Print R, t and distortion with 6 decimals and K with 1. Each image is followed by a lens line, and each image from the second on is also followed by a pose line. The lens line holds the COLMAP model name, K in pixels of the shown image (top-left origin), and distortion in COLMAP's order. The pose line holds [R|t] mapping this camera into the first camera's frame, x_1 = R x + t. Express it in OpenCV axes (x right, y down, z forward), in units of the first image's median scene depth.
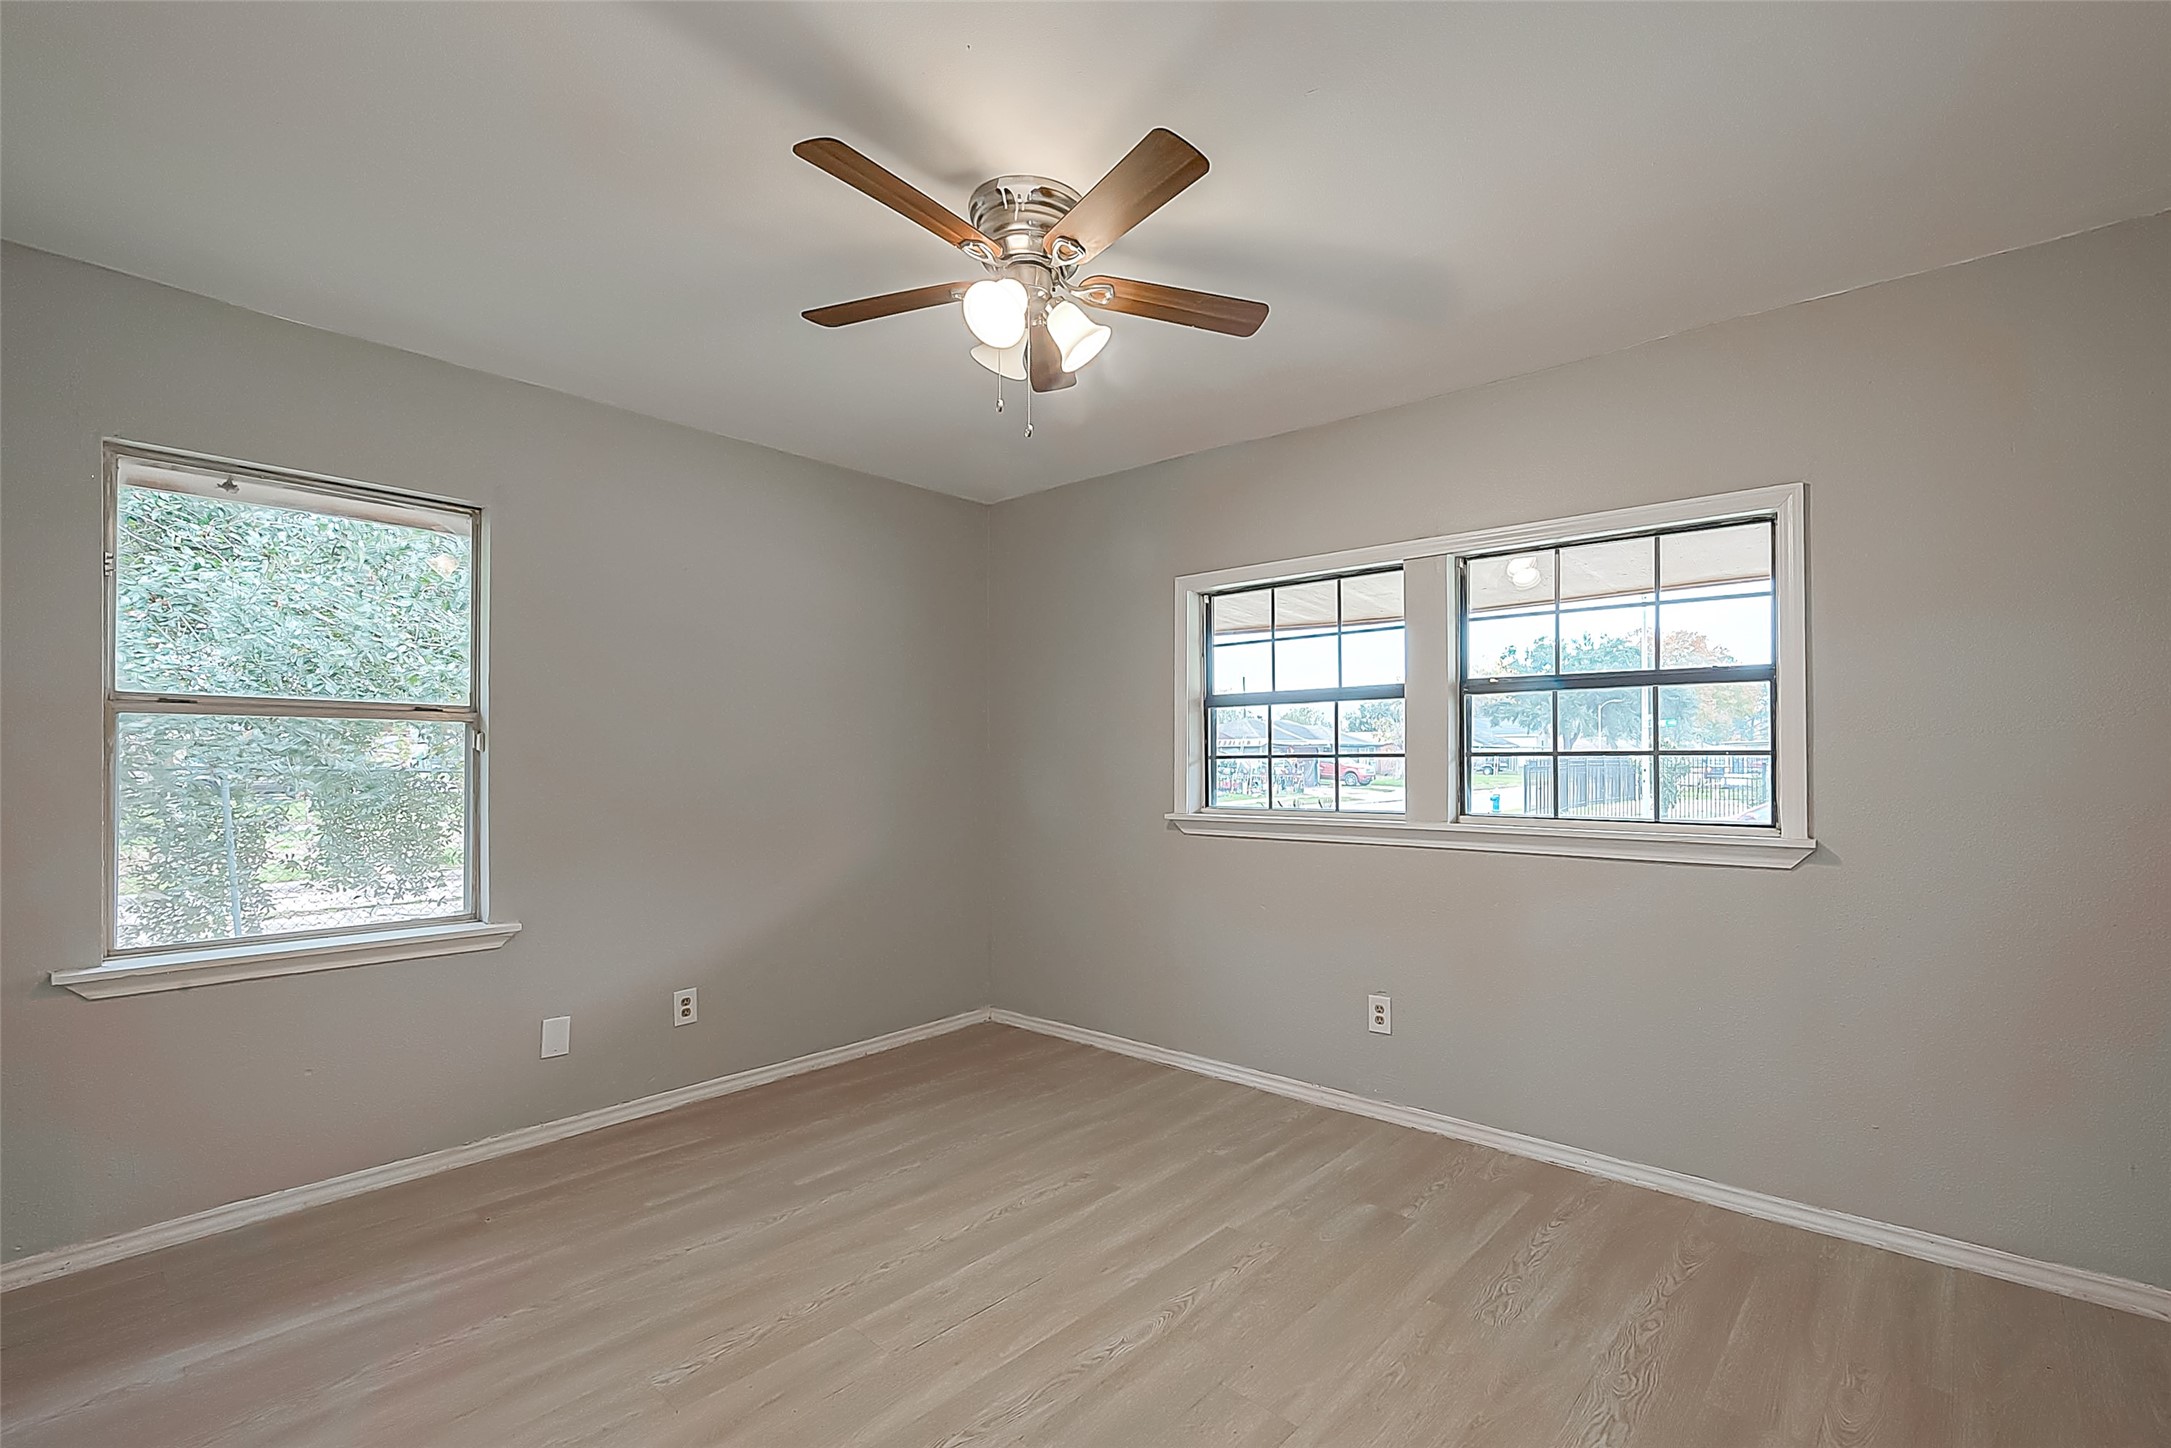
lens RADIAL K [[855.9, 0, 1088.3], [0, 855.9, 756.6], [0, 0, 1]] dist [-0.000032, -0.000040]
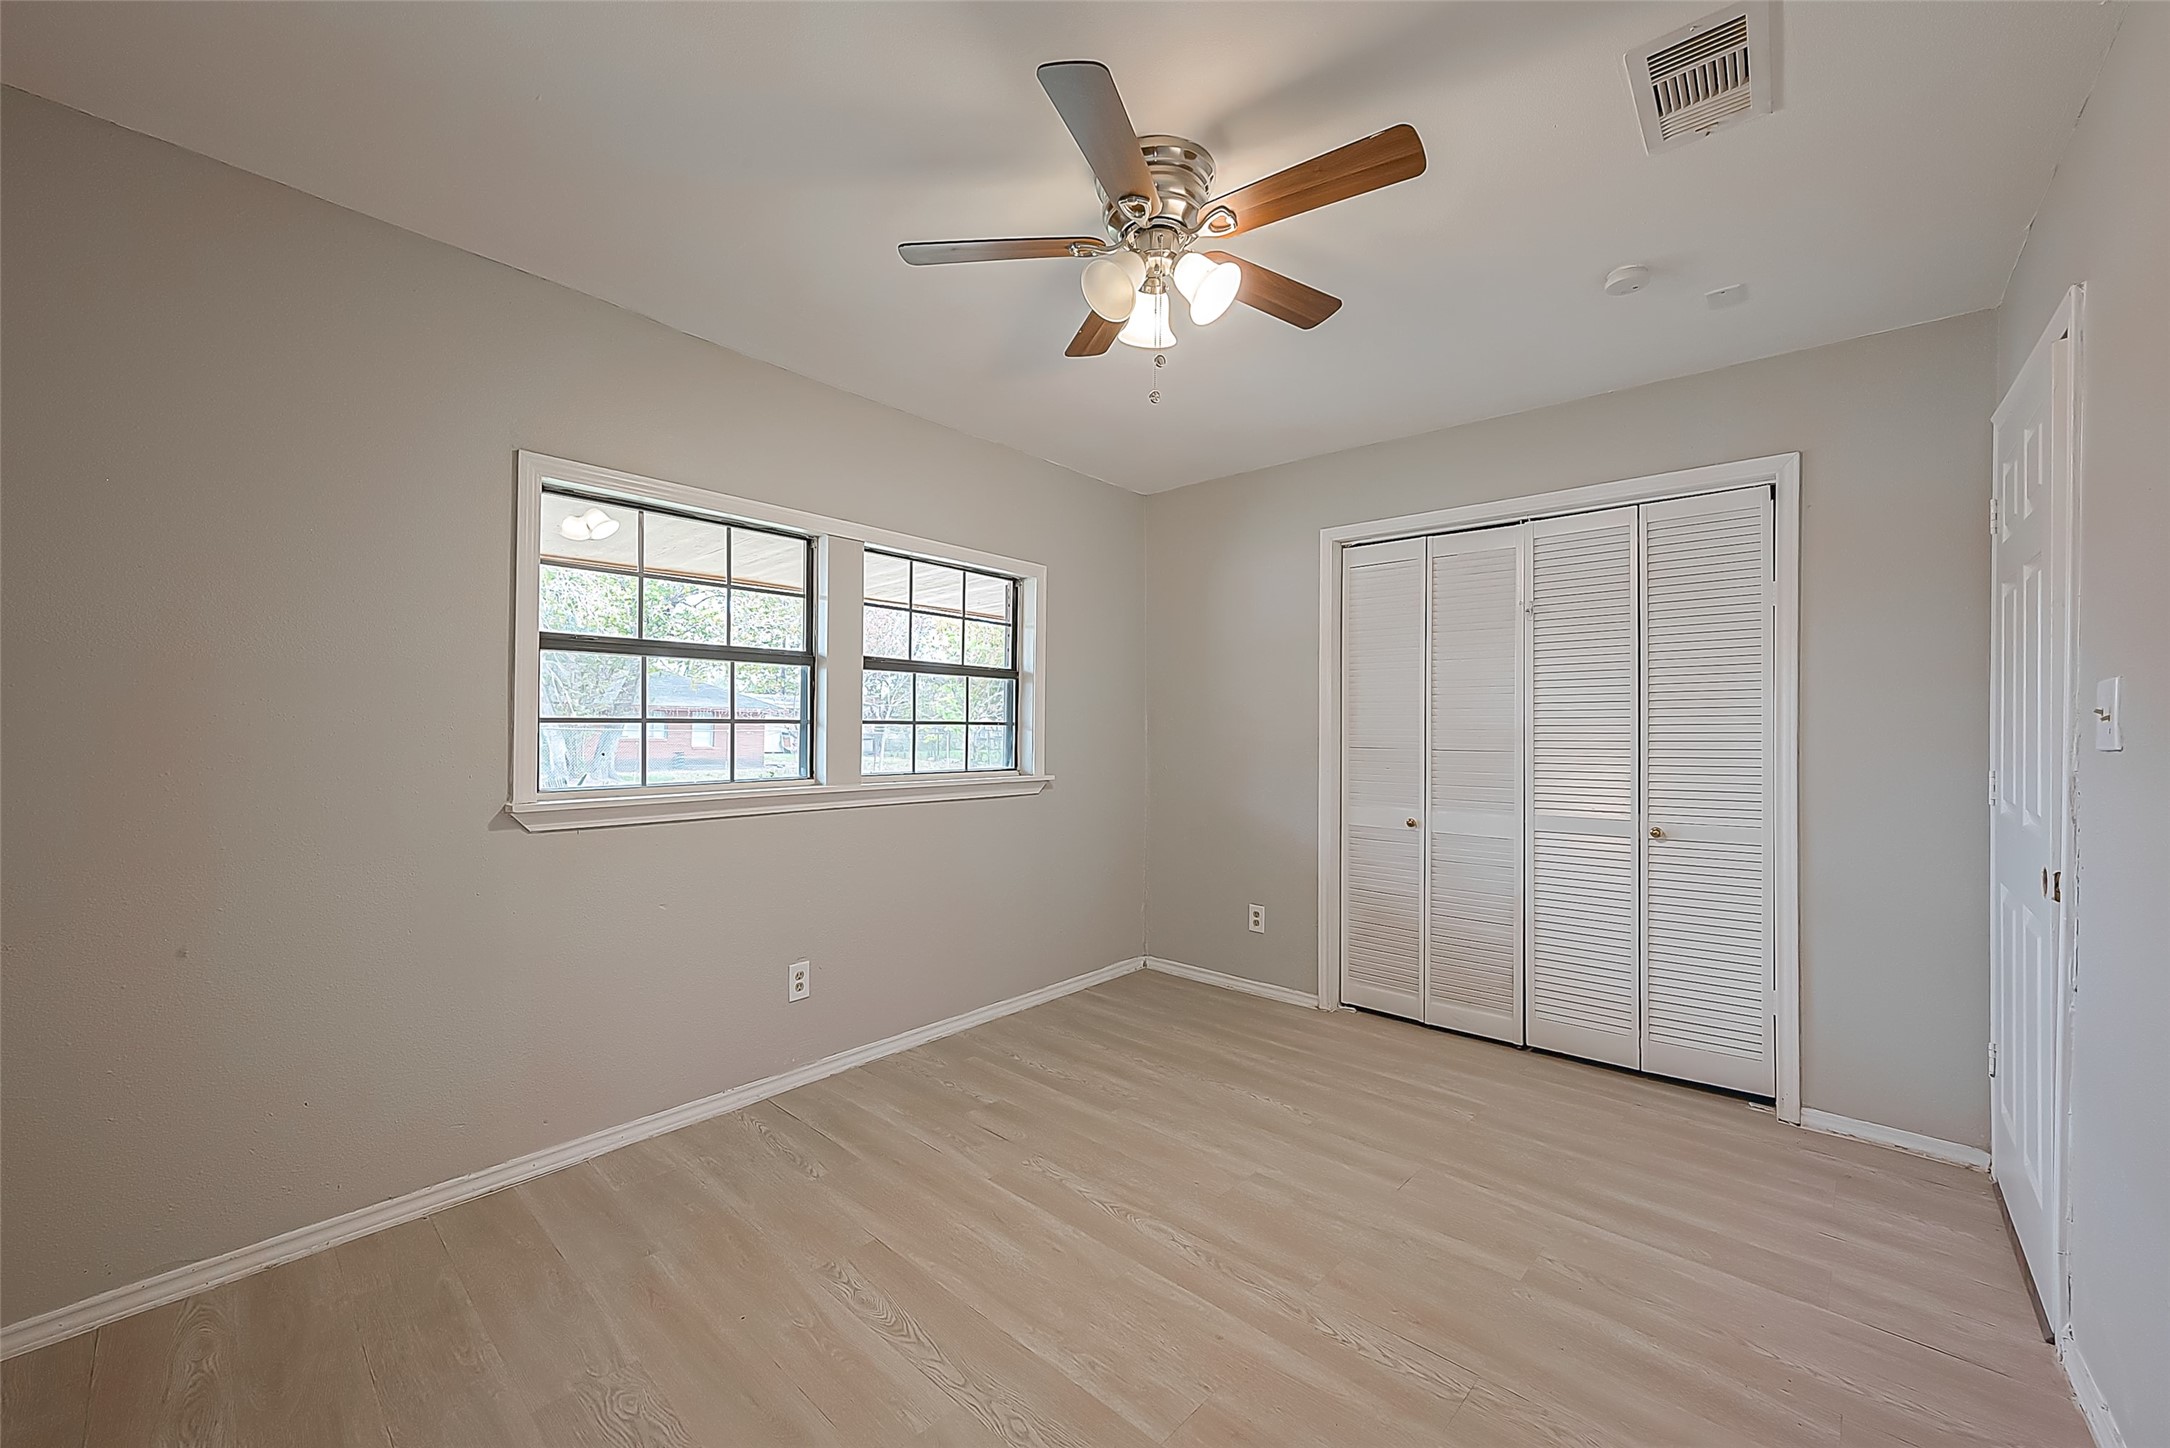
lens RADIAL K [[859.8, 0, 1085.0], [0, 859.8, 724.0], [0, 0, 1]] dist [0.000679, -0.000013]
pose [[0.044425, 0.007753, 0.998983, -0.754750], [-0.011384, 0.999909, -0.007254, 0.005783], [-0.998948, -0.011050, 0.044510, 0.728296]]
